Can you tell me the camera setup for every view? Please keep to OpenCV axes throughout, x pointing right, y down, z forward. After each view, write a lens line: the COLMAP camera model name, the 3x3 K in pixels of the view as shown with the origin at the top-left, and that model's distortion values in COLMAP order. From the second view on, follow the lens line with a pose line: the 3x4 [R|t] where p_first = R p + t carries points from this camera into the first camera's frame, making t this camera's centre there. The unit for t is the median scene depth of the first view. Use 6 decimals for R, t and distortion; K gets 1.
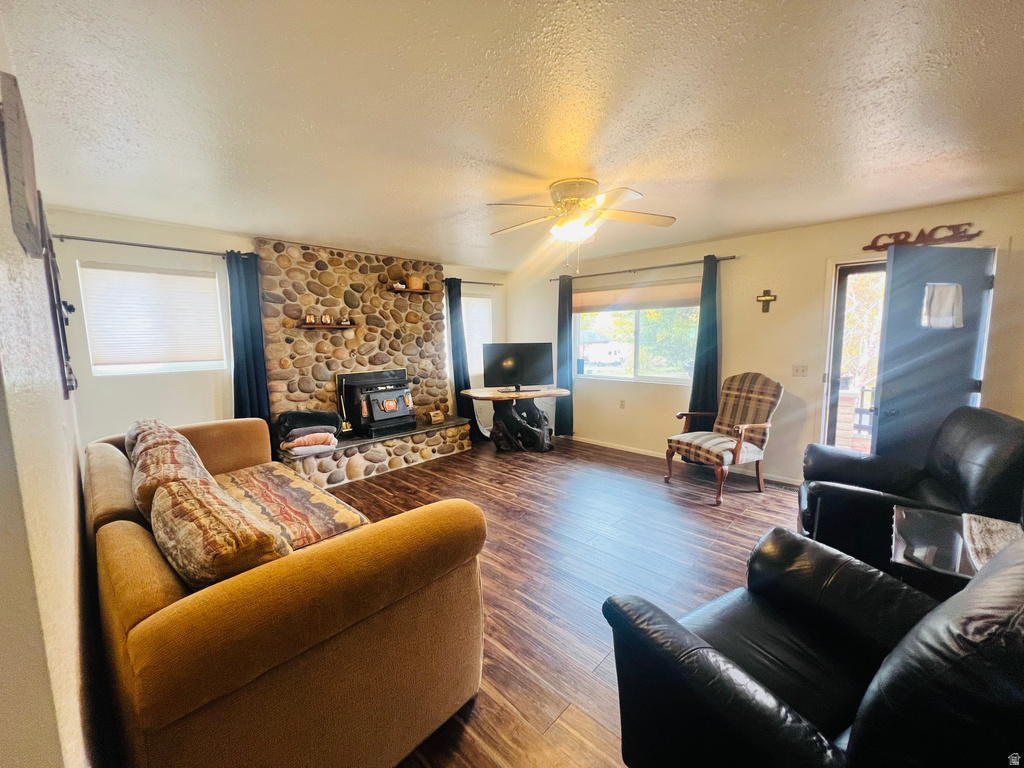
lens RADIAL K [[415.3, 0, 505.3], [0, 415.3, 385.6], [0, 0, 1]] dist [-0.018231, 0.003542]
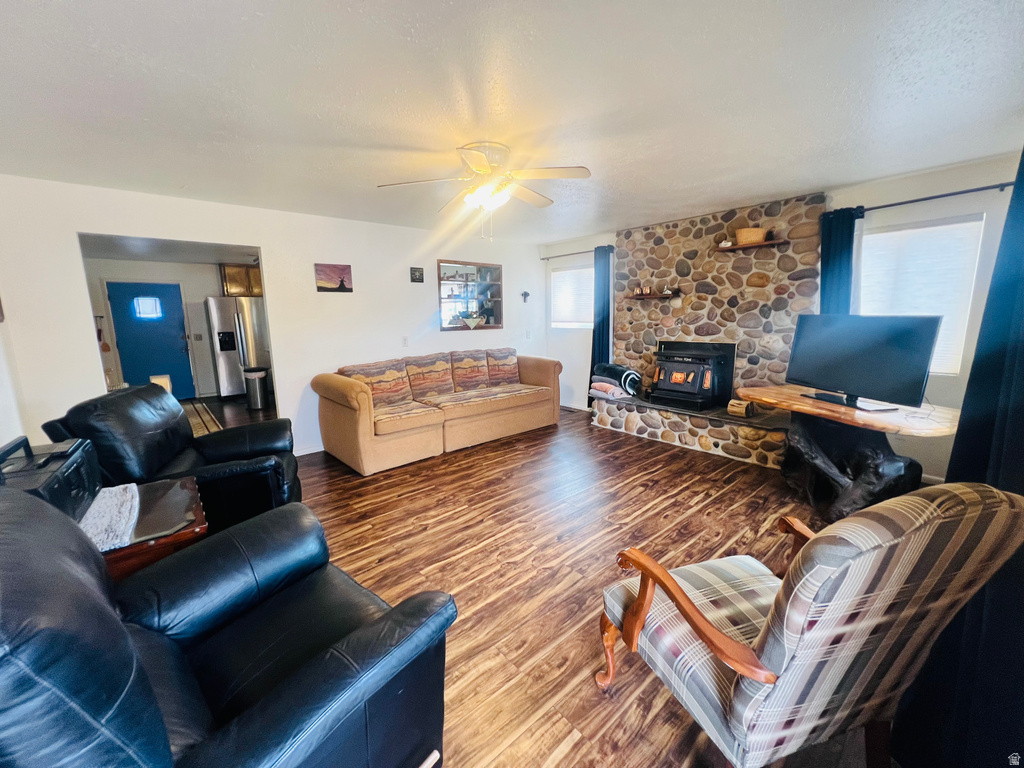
lens RADIAL K [[416.2, 0, 506.4], [0, 416.2, 380.7], [0, 0, 1]] dist [-0.002907, -0.000256]
pose [[-0.115756, 0.174326, -0.977860, 0.680618], [-0.097130, 0.977773, 0.185809, -0.082142], [0.988517, 0.116489, -0.096251, 0.671271]]
